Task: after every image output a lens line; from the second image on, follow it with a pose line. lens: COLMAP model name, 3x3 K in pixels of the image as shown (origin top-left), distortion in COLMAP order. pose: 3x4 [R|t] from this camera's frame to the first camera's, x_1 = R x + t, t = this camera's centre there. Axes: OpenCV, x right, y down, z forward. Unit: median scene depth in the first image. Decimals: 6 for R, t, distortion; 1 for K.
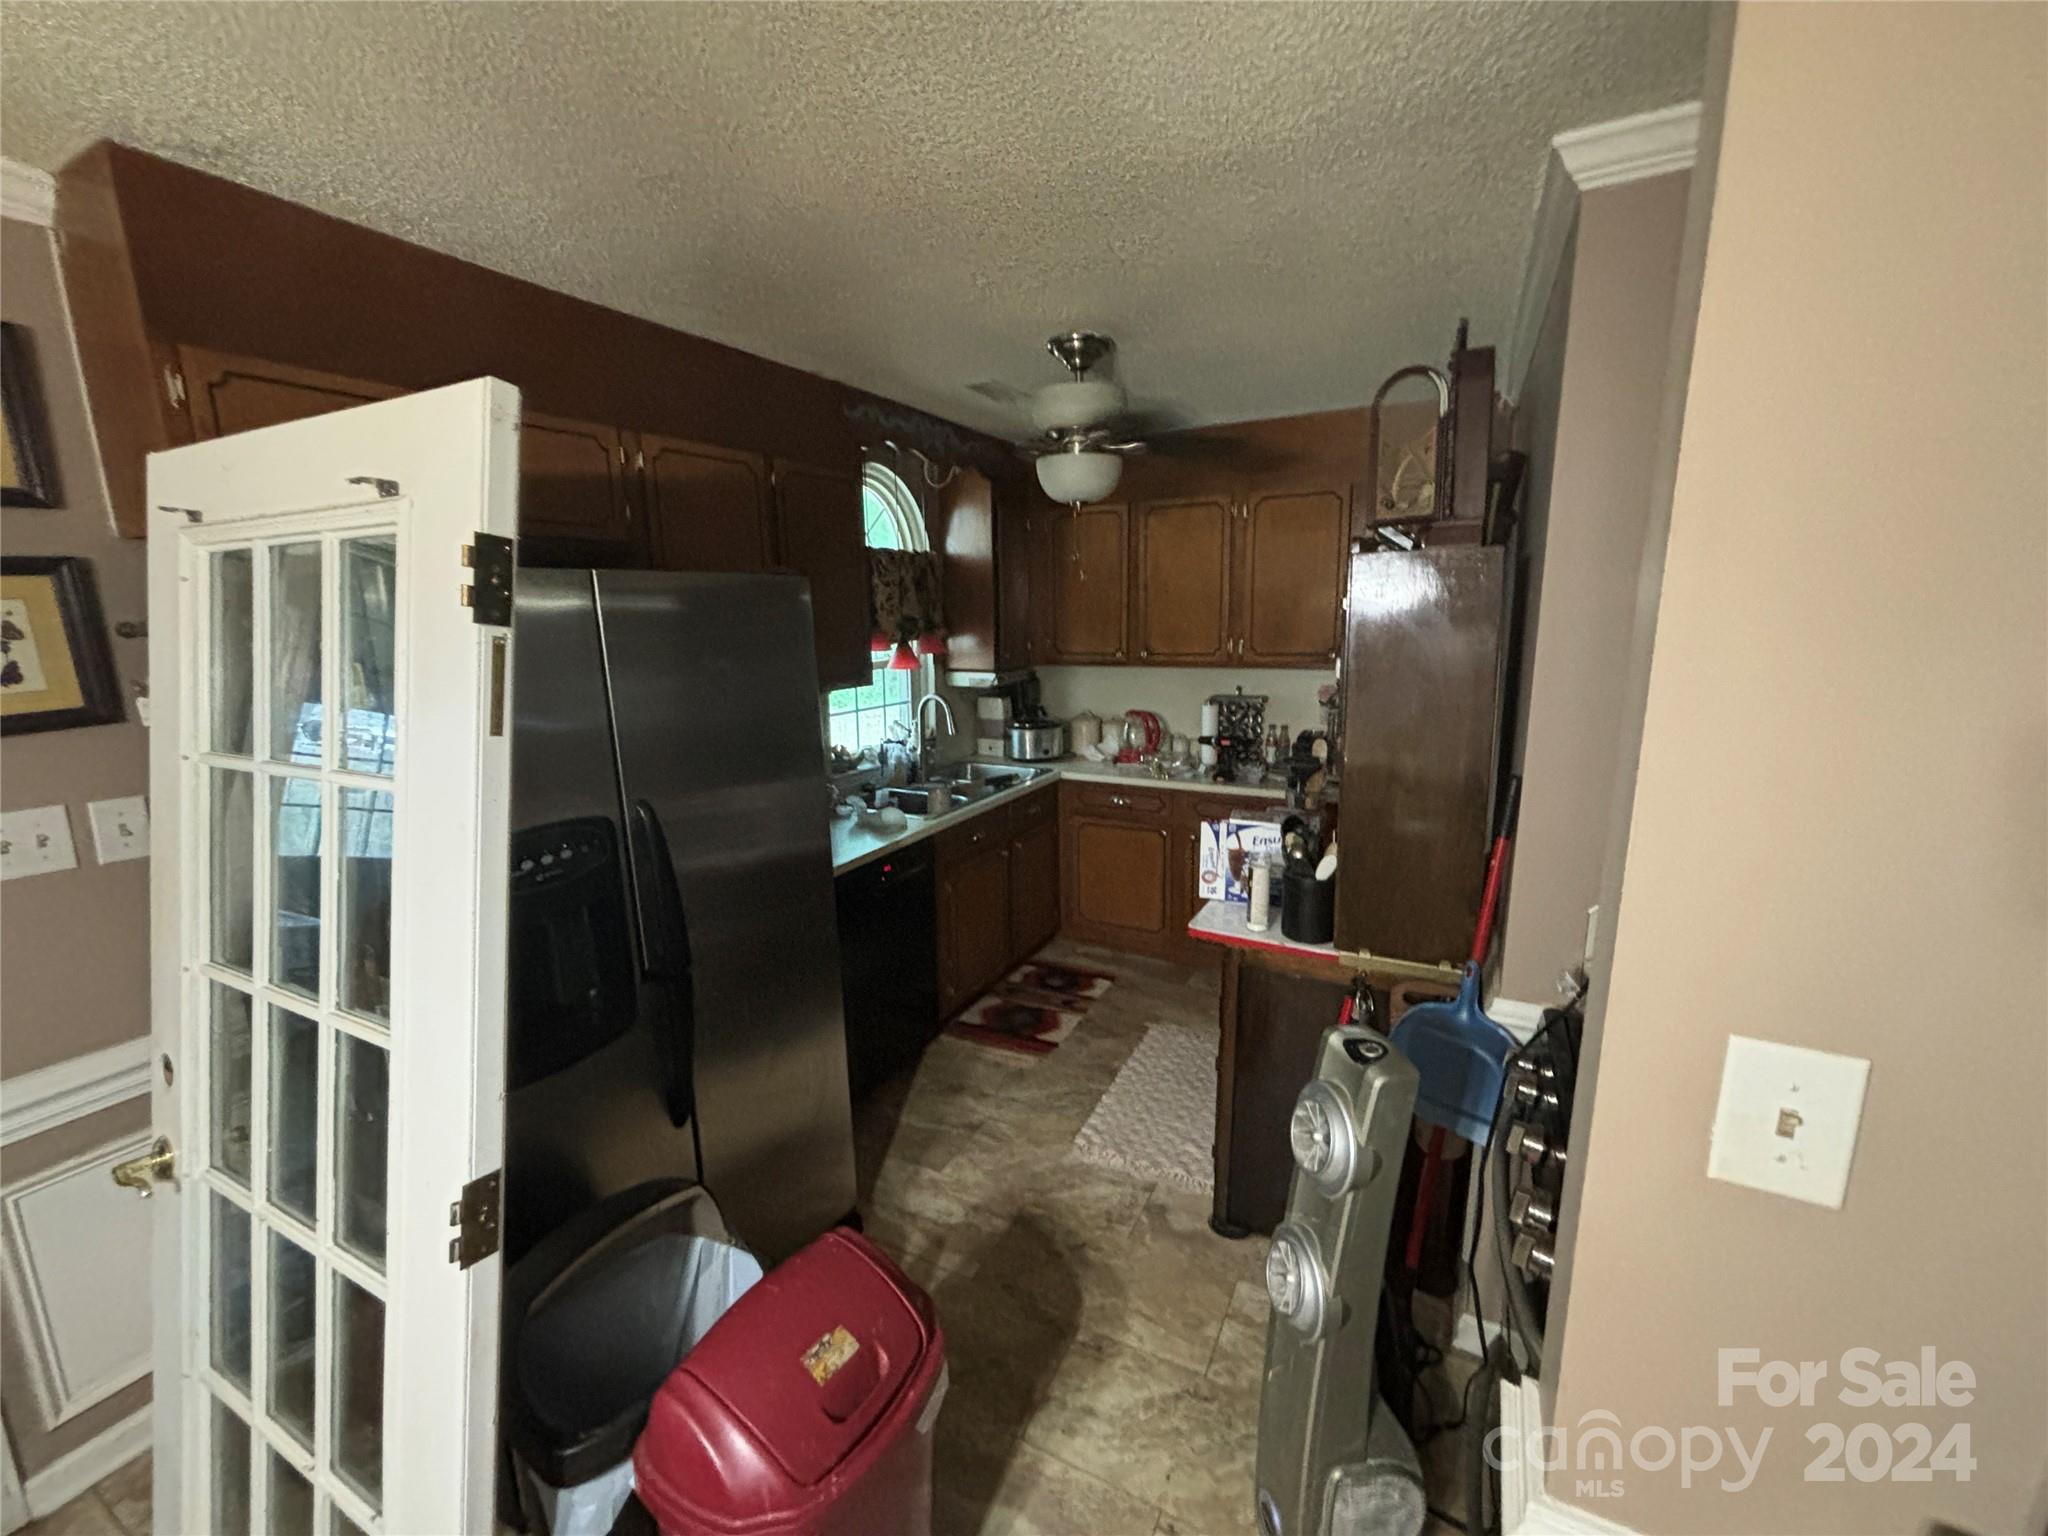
lens RADIAL K [[837.1, 0, 1024.0], [0, 837.1, 768.0], [0, 0, 1]] dist [-0.000590, -0.000002]
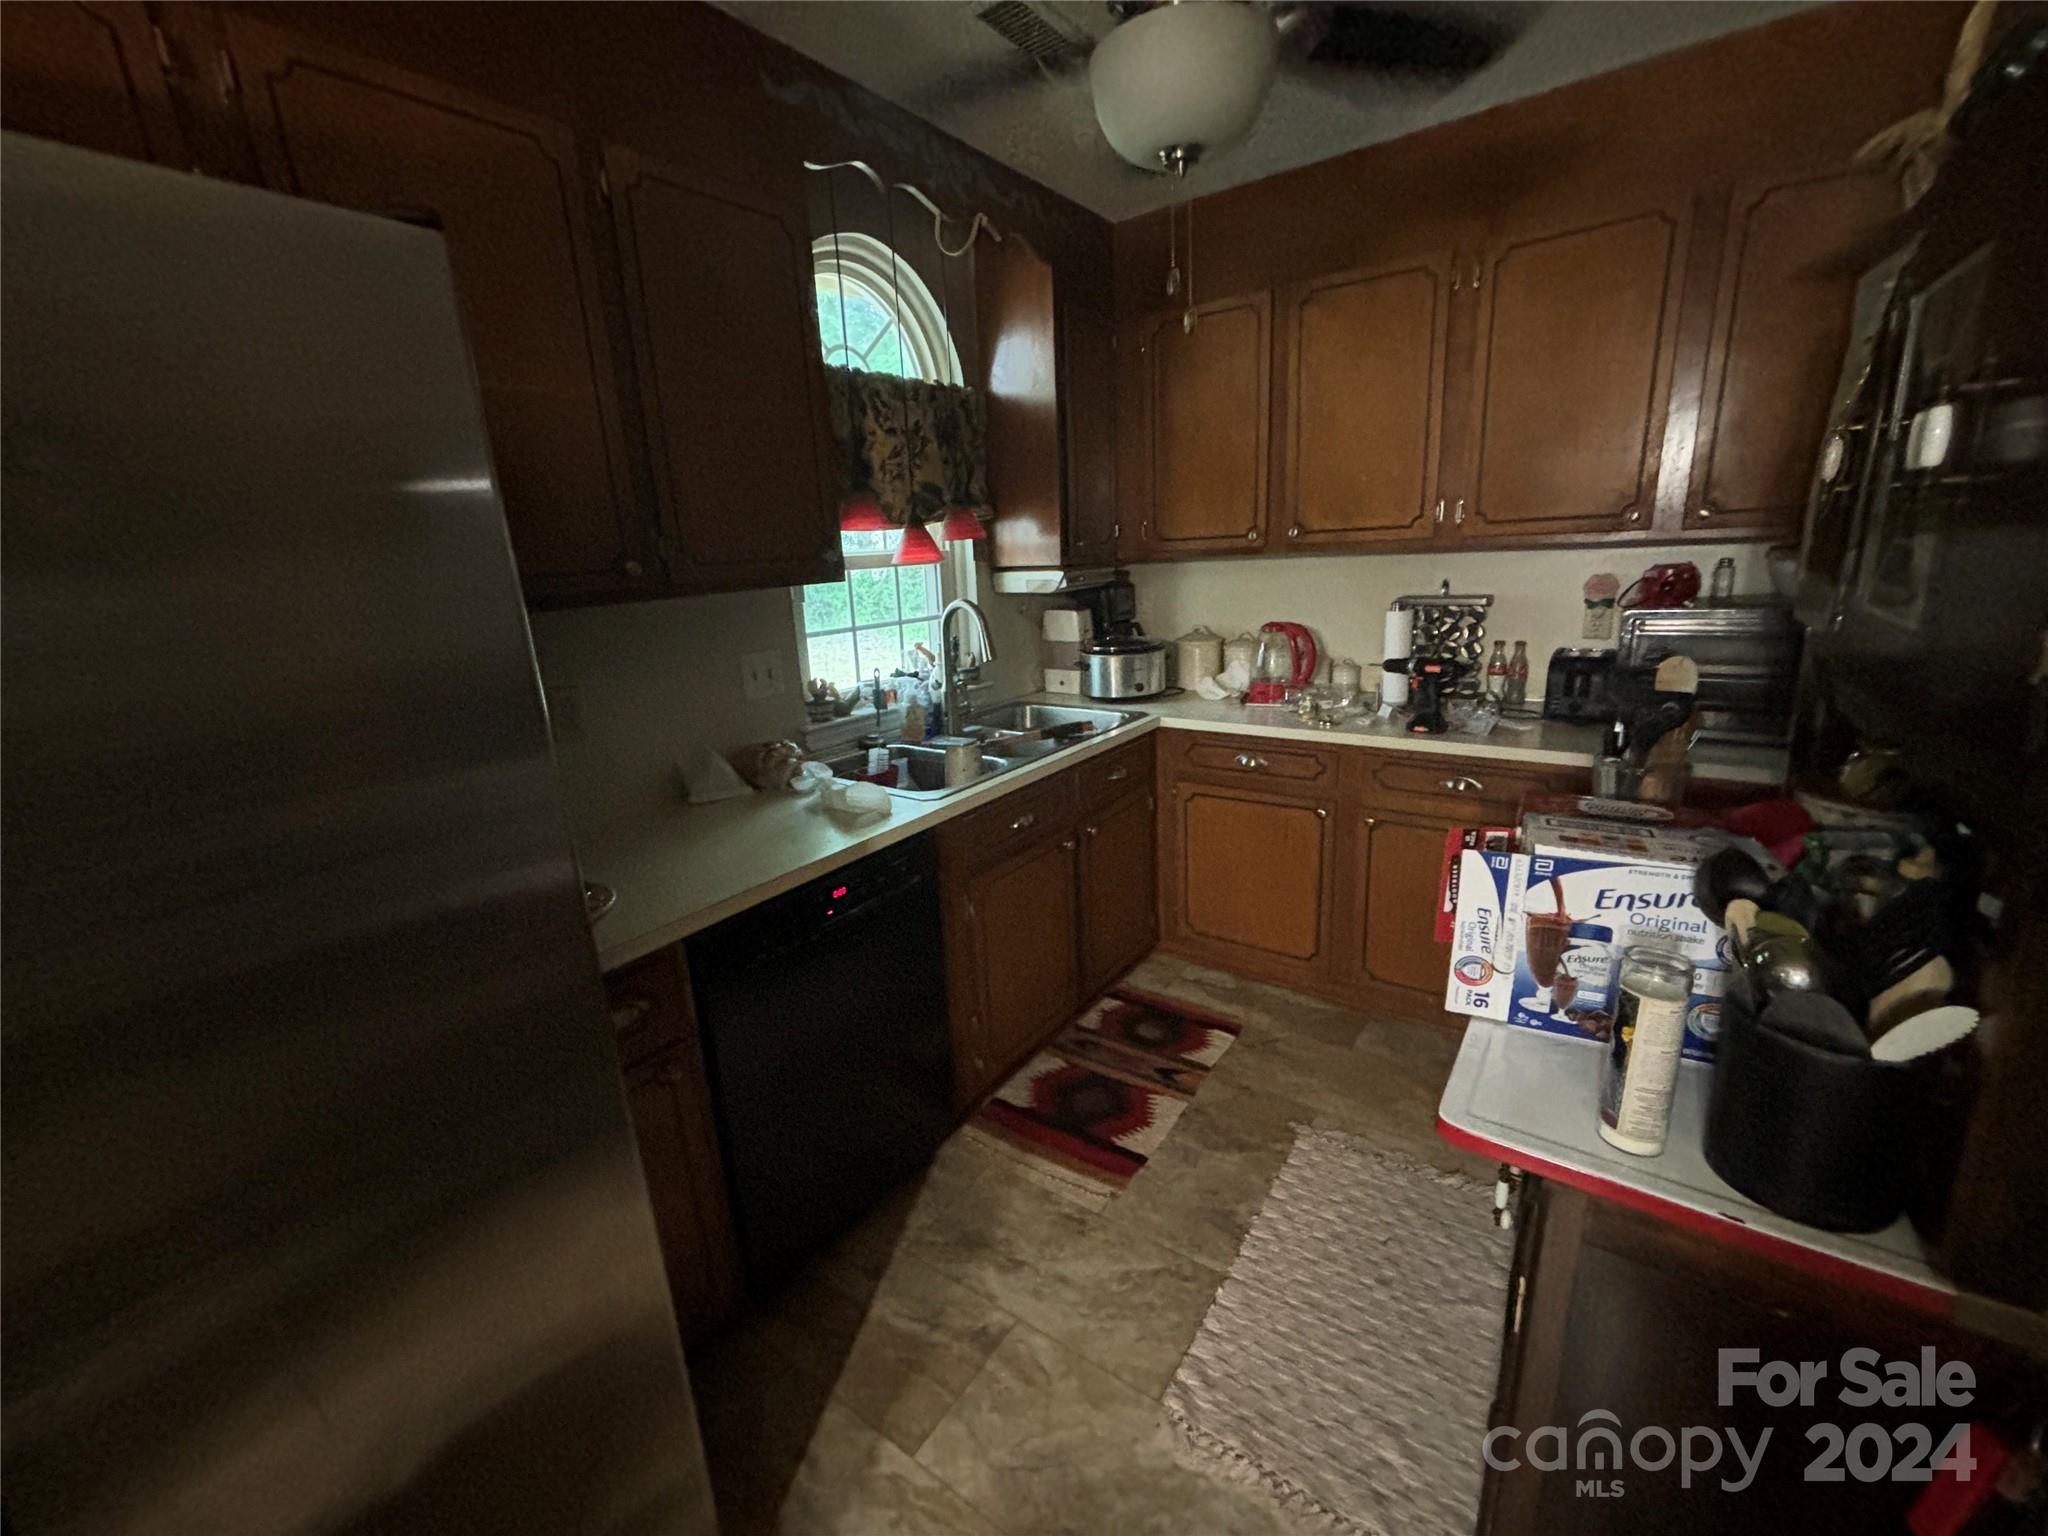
lens RADIAL K [[823.1, 0, 1024.0], [0, 823.1, 768.0], [0, 0, 1]] dist [0.001307, -0.000123]
pose [[0.989688, 0.004405, -0.143170, 0.032281], [0.006689, 0.997015, 0.076914, -0.006368], [0.143081, -0.077079, 0.986705, 0.352709]]
